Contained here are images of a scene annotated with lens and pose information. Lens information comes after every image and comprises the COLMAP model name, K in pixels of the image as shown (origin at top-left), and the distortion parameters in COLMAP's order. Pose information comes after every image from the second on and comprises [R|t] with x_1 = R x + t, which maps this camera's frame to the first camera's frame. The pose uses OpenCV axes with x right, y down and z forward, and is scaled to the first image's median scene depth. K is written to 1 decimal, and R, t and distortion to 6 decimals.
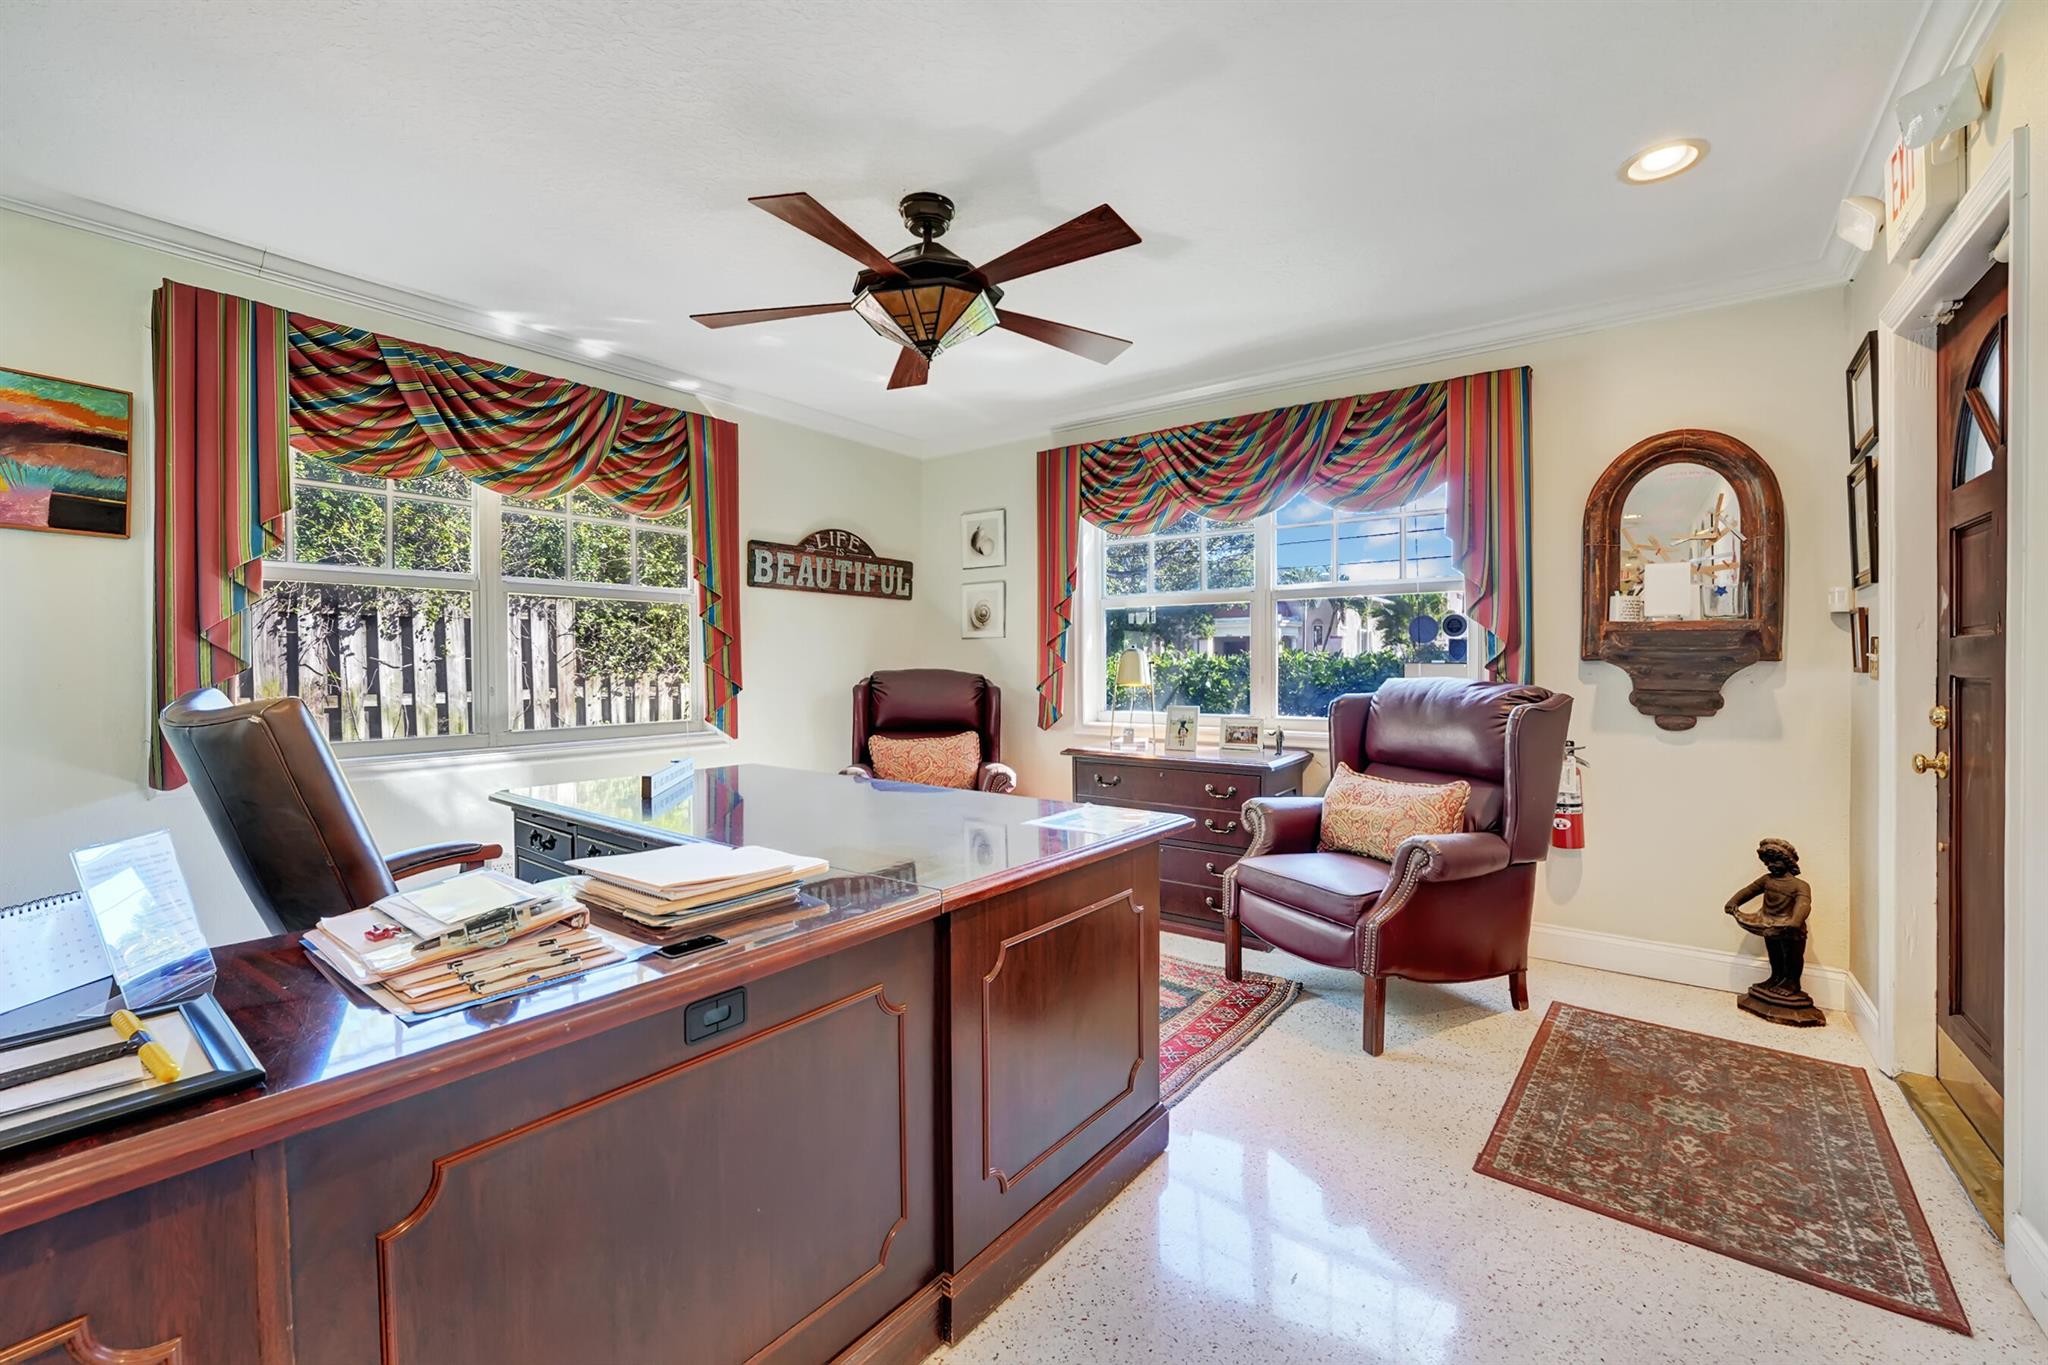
lens RADIAL K [[838.9, 0, 1059.8], [0, 838.9, 660.0], [0, 0, 1]] dist [-0.038857, -0.000886]
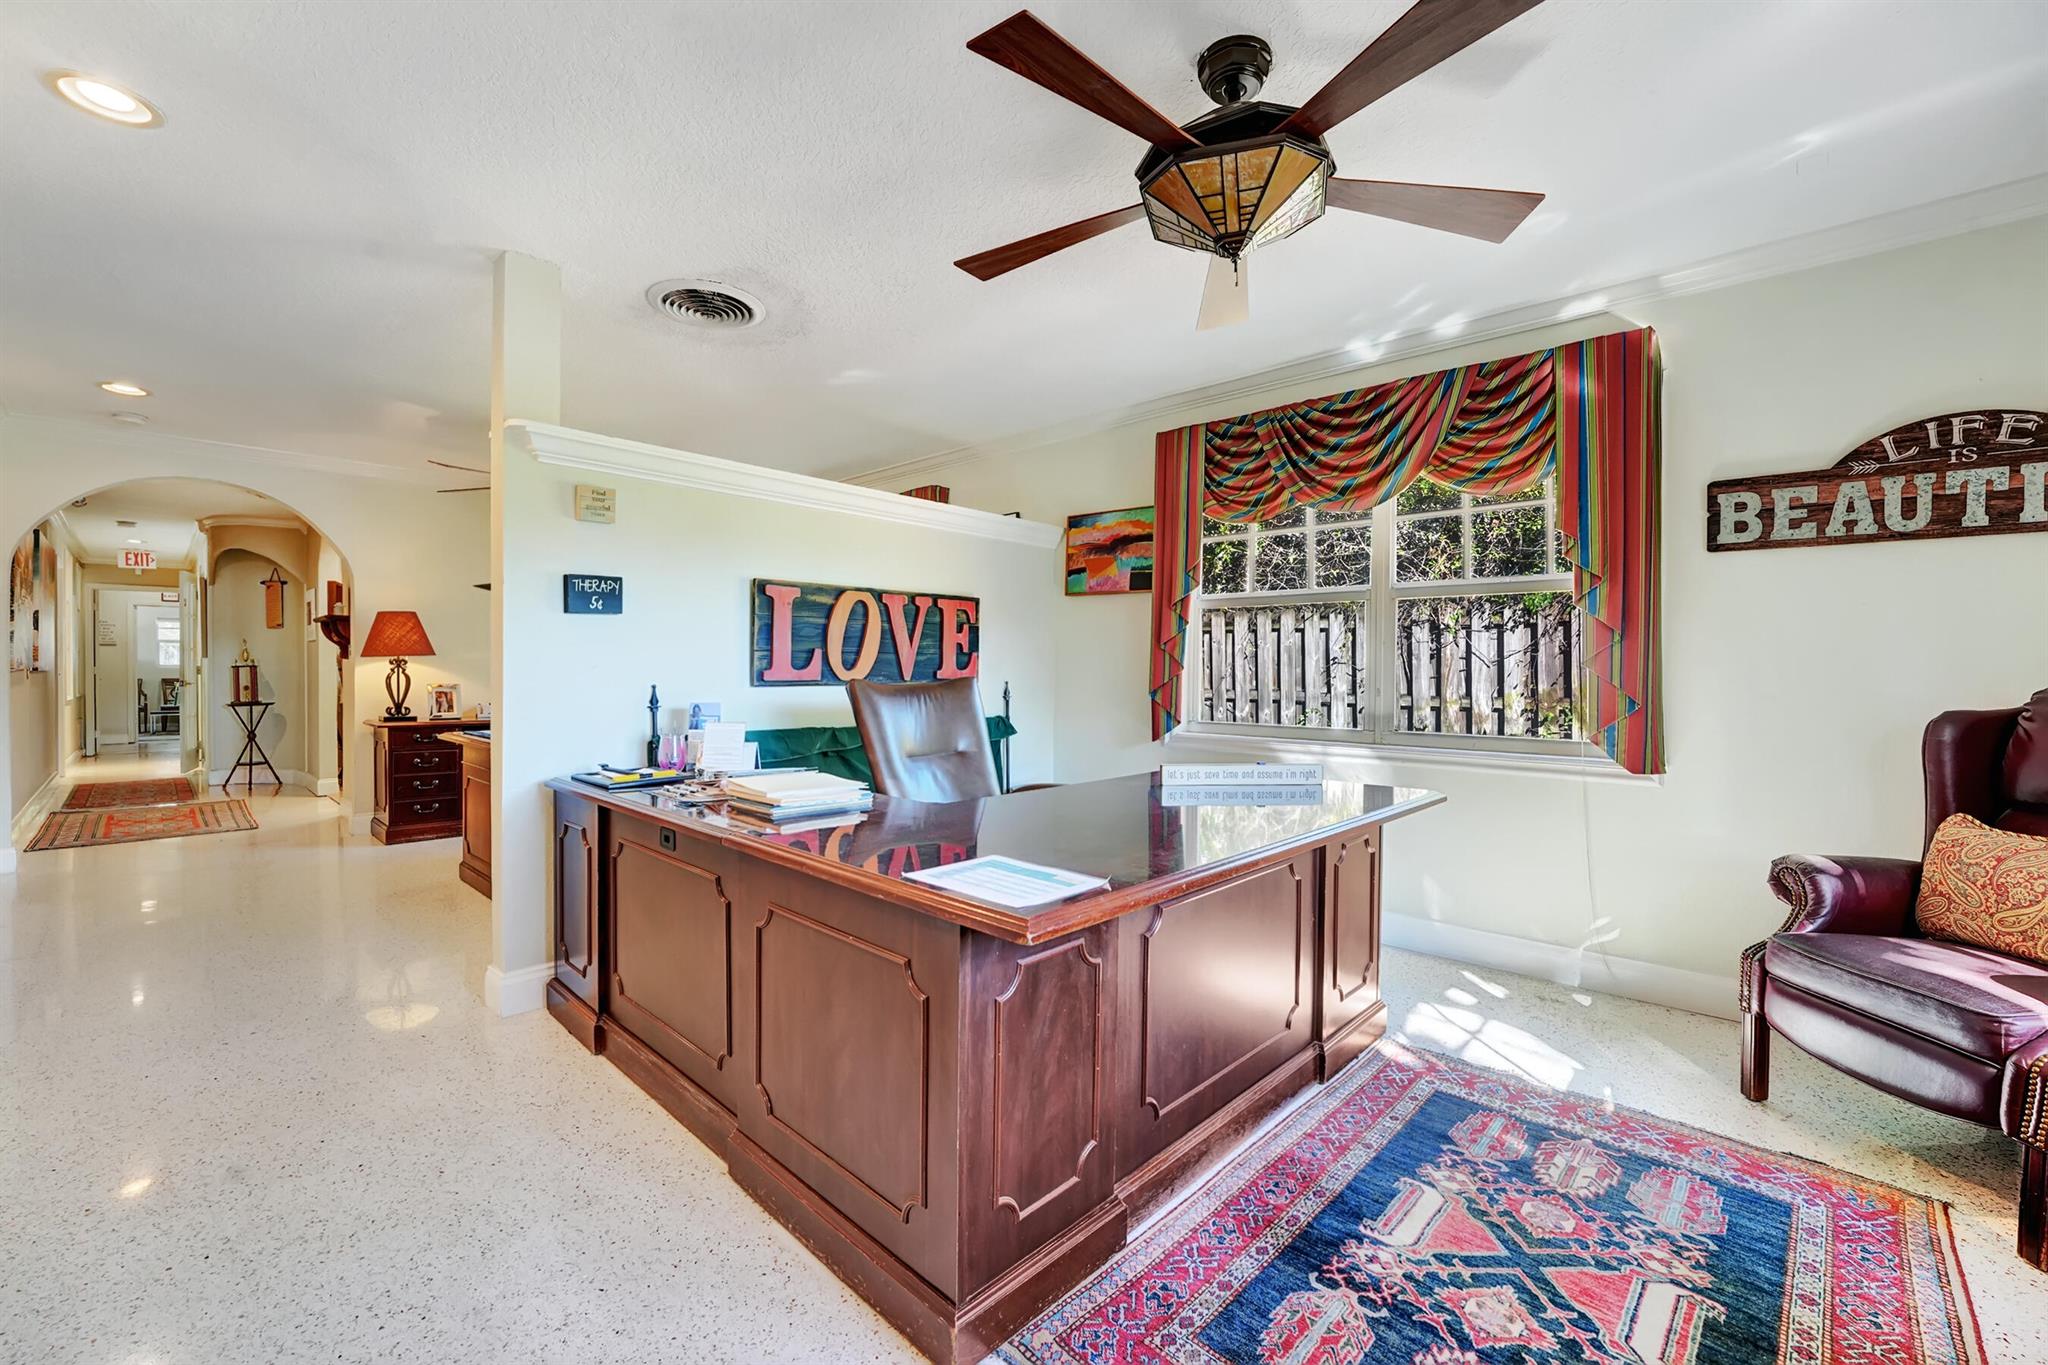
lens RADIAL K [[838.9, 0, 1018.2], [0, 838.9, 684.7], [0, 0, 1]] dist [-0.038857, -0.000886]
pose [[-0.148485, 0.016857, -0.988771, 3.085619], [-0.000132, 0.999854, 0.017065, 0.062536], [0.988915, 0.002665, -0.148462, 4.707279]]
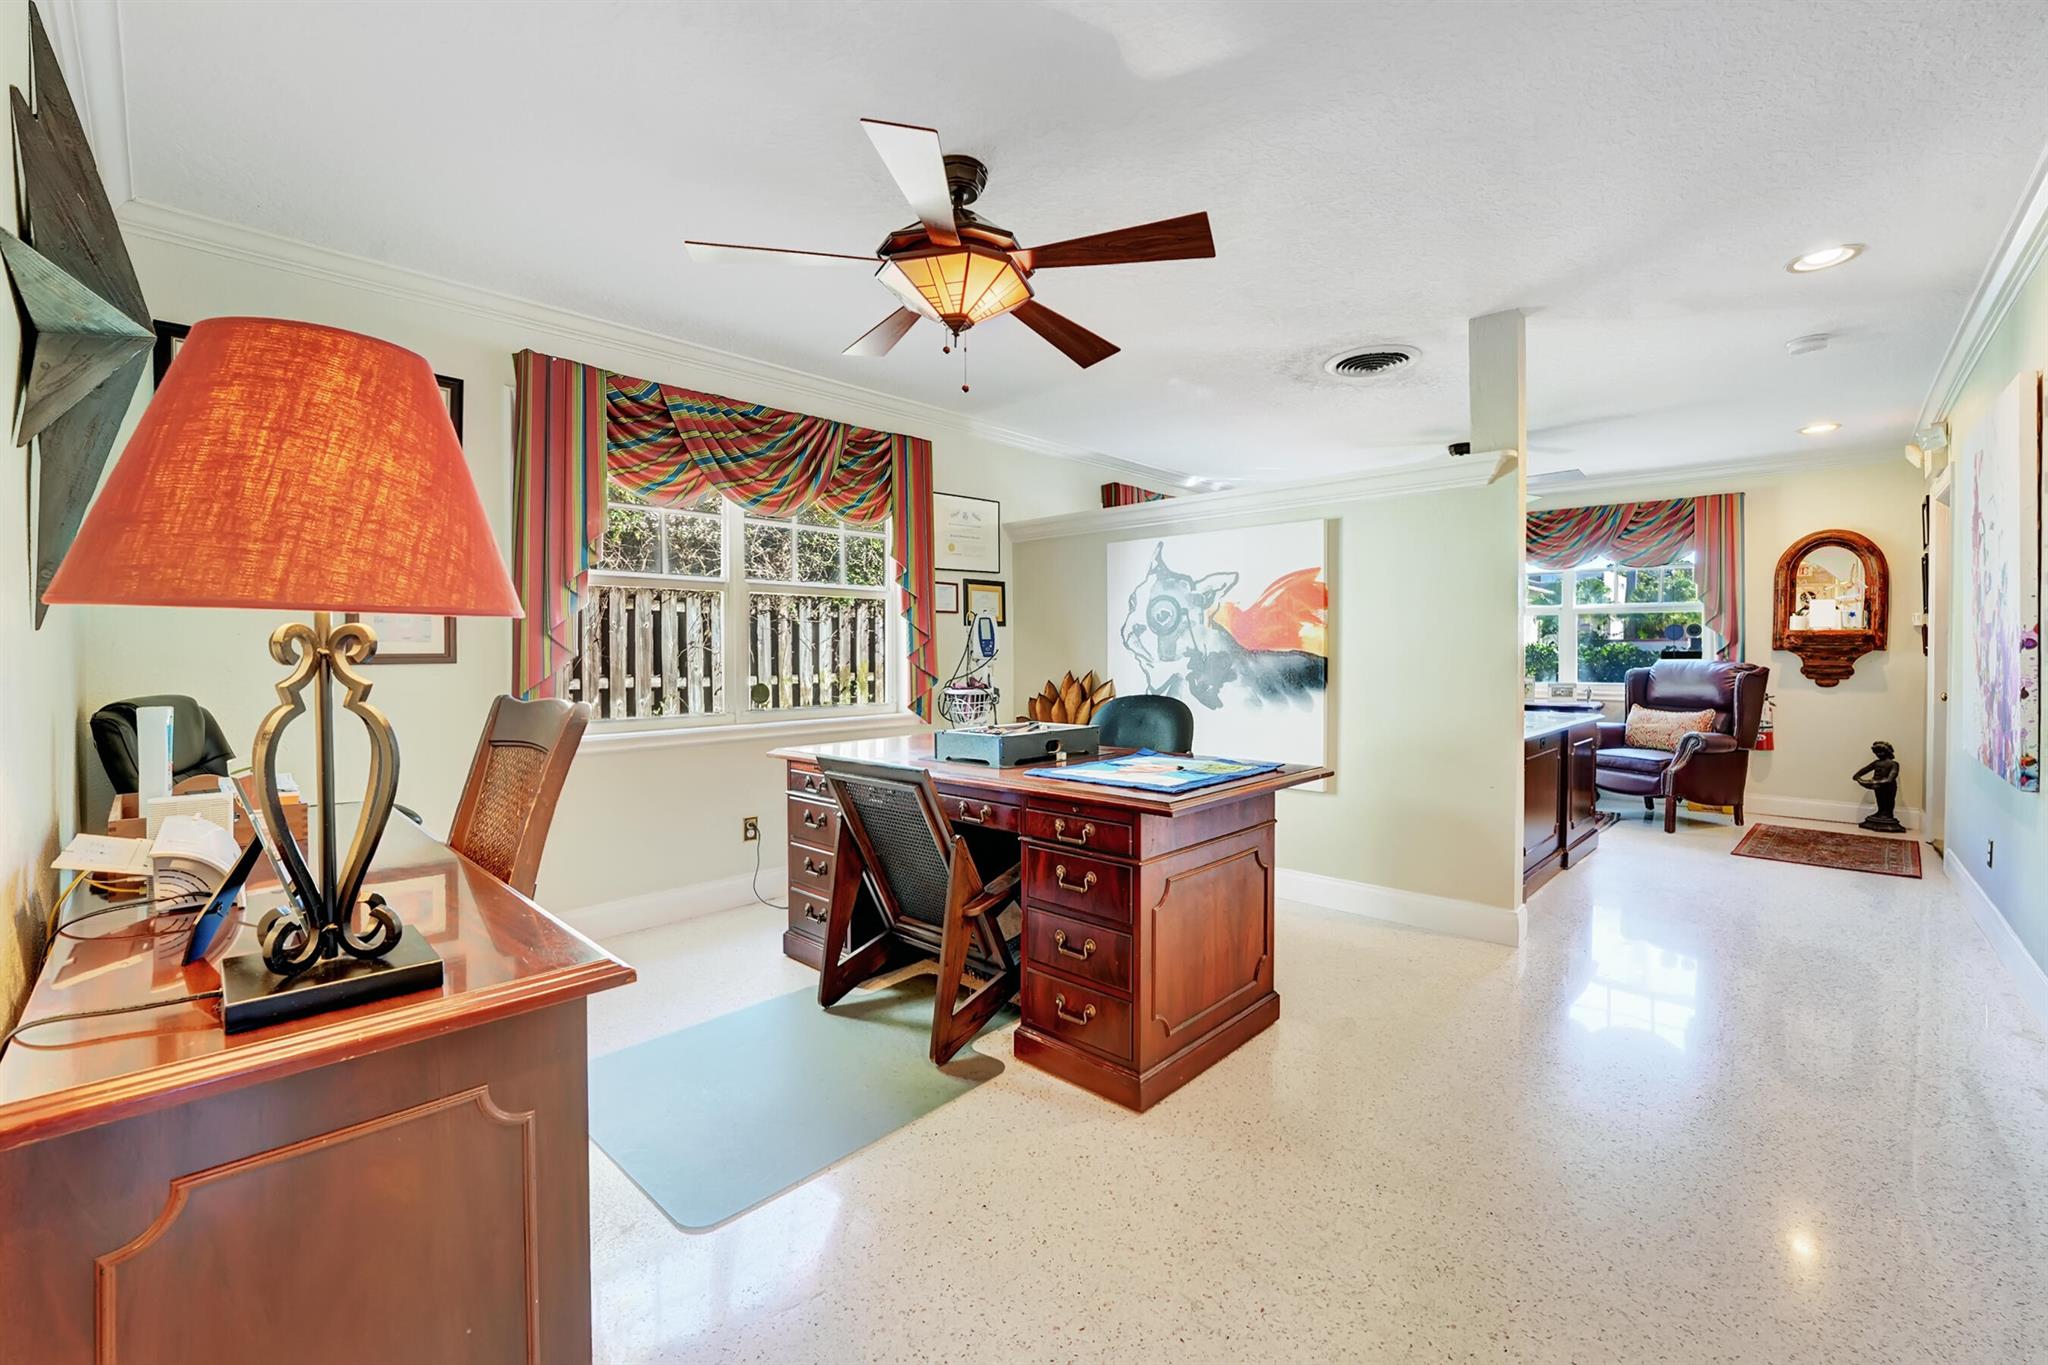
lens RADIAL K [[838.9, 0, 1009.5], [0, 838.9, 663.2], [0, 0, 1]] dist [-0.038857, -0.000886]
pose [[0.988349, 0.004614, -0.152135, -0.746049], [-0.002130, 0.999862, 0.016485, 0.003492], [0.152190, -0.015969, 0.988222, -1.006245]]
